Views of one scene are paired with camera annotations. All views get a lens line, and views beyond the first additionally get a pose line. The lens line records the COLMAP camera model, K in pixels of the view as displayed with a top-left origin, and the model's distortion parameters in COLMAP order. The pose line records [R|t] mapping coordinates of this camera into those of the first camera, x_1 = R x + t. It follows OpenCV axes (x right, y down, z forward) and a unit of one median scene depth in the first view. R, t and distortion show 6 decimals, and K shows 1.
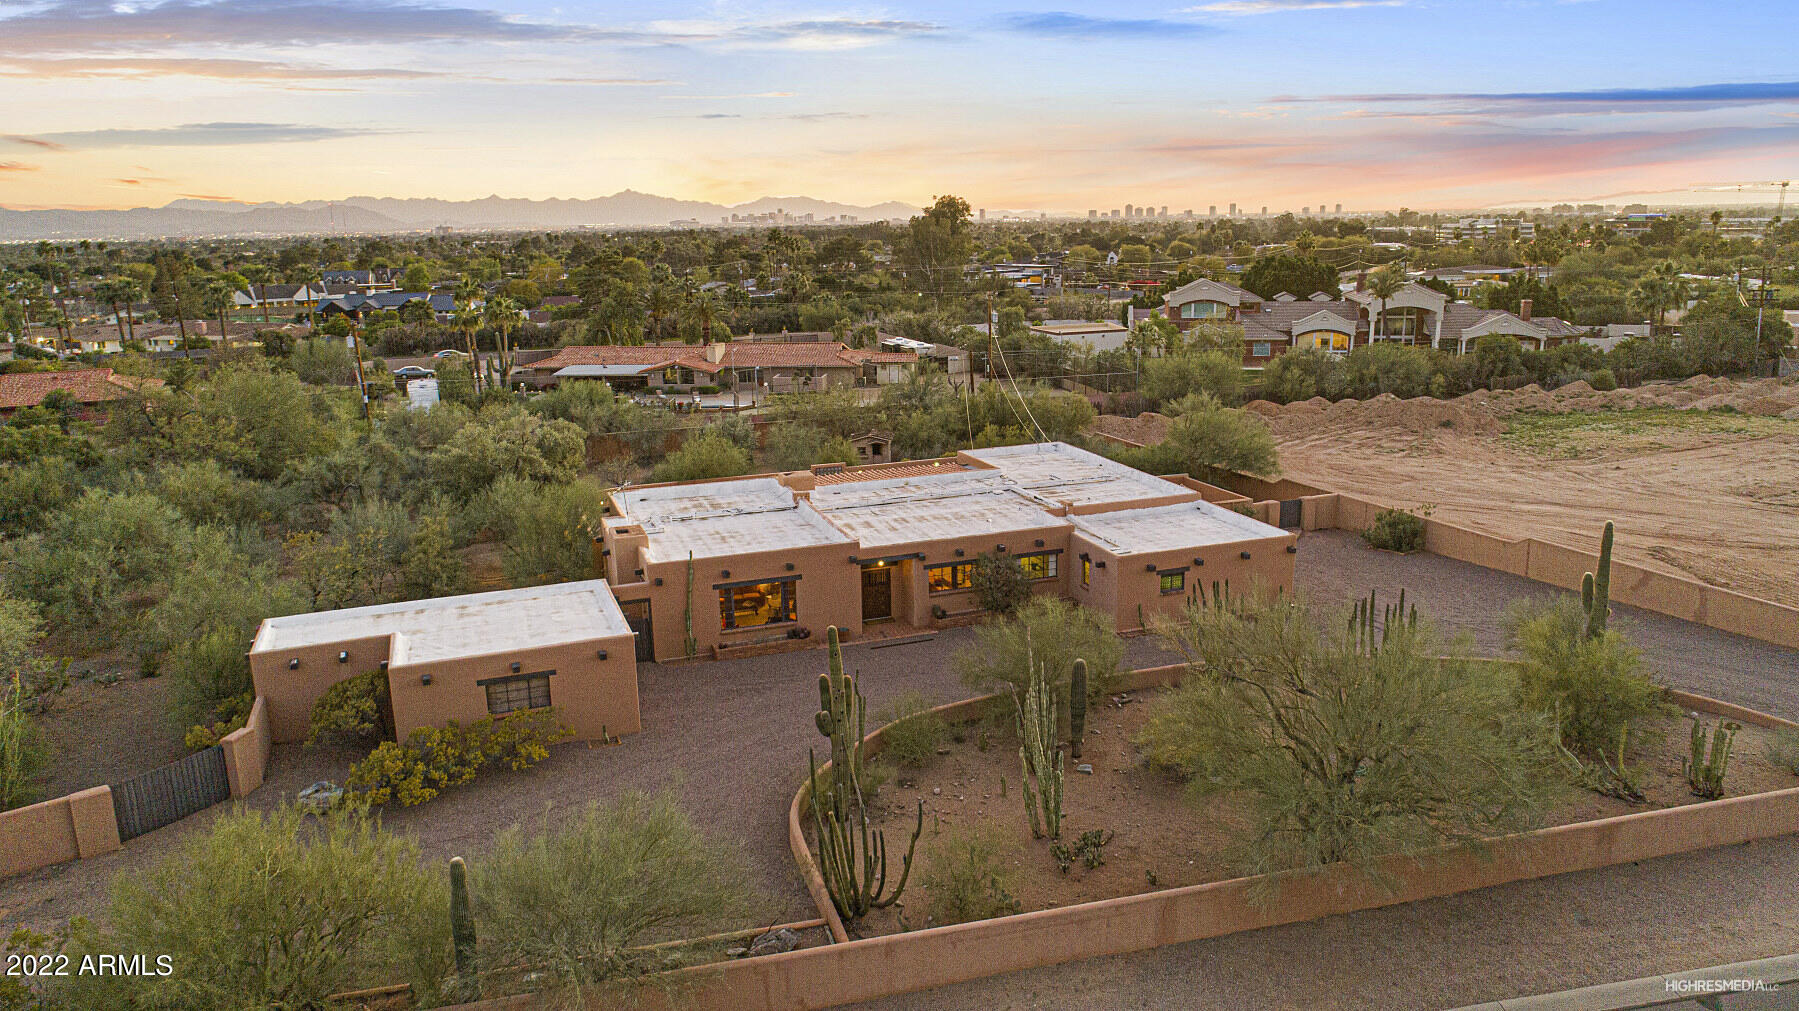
lens RADIAL K [[1233.7, 0, 899.5], [0, 1233.7, 505.5], [0, 0, 1]] dist [-0.008879, 0.004508]
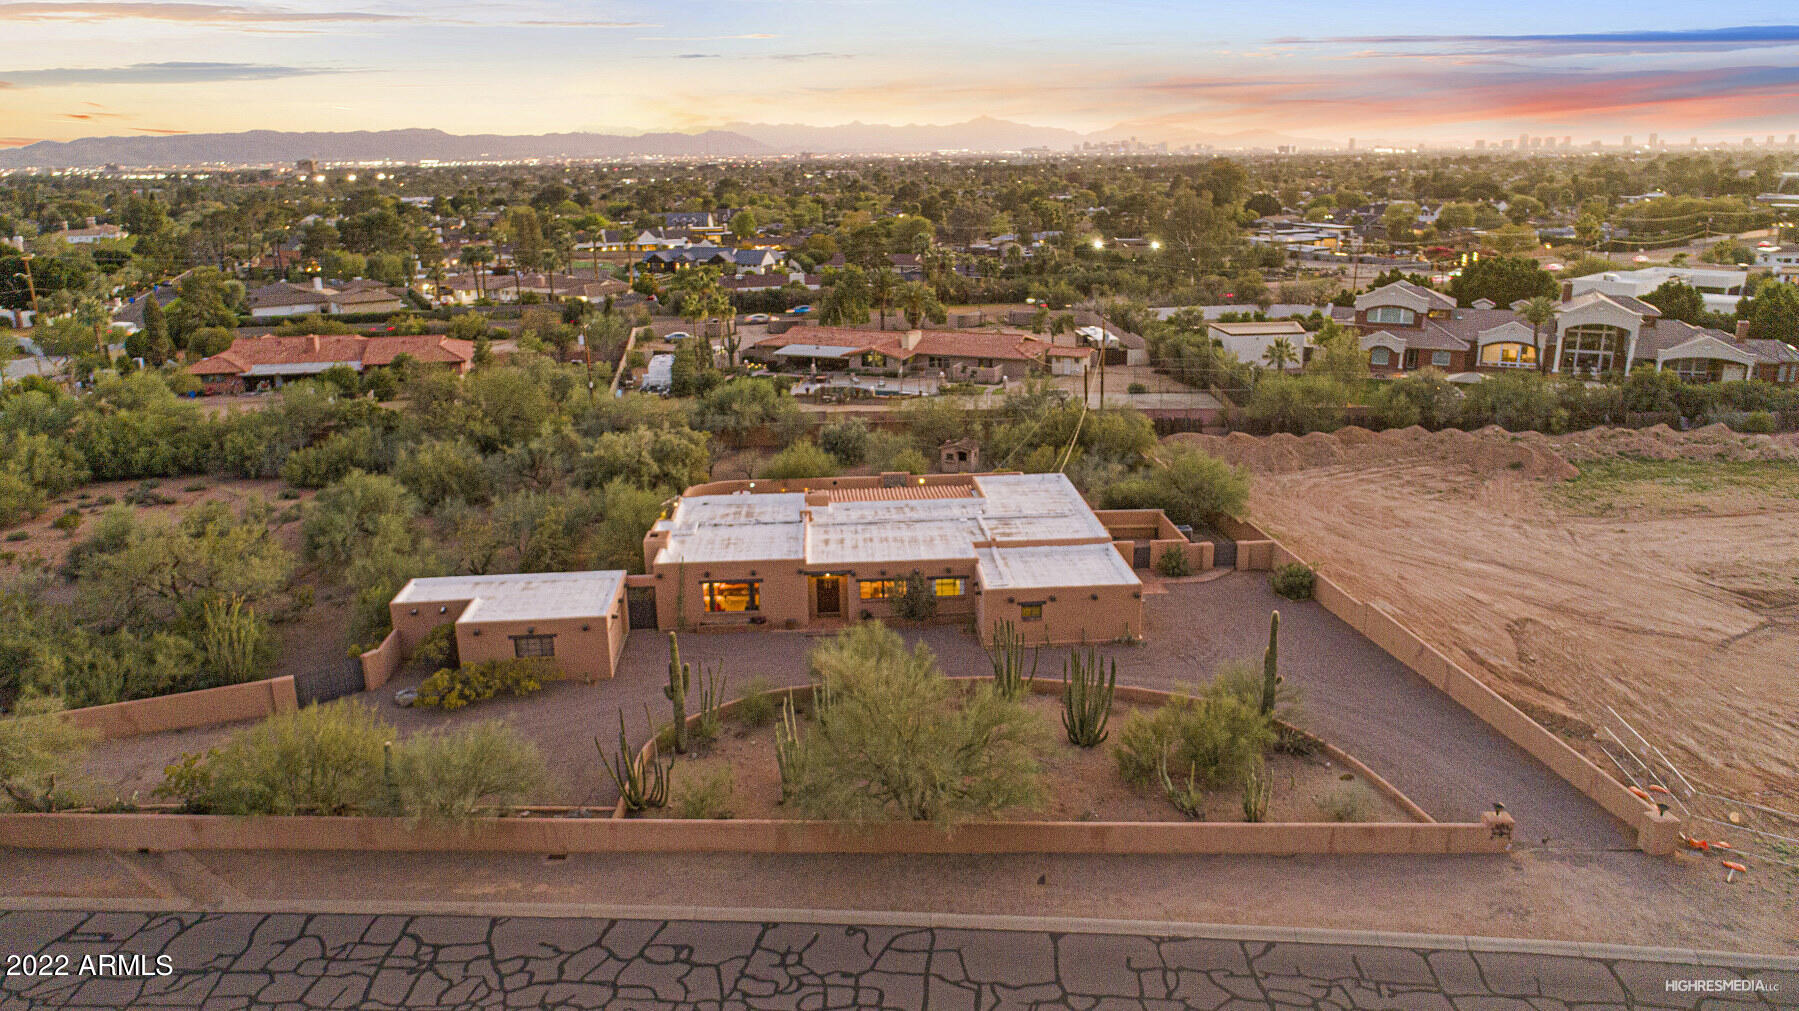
lens RADIAL K [[1233.7, 0, 899.5], [0, 1233.7, 505.5], [0, 0, 1]] dist [-0.008879, 0.004508]
pose [[0.960684, 0.084730, -0.264400, 0.419685], [-0.069112, 0.995300, 0.067840, -0.128731], [0.268905, -0.046899, 0.962024, -0.296582]]
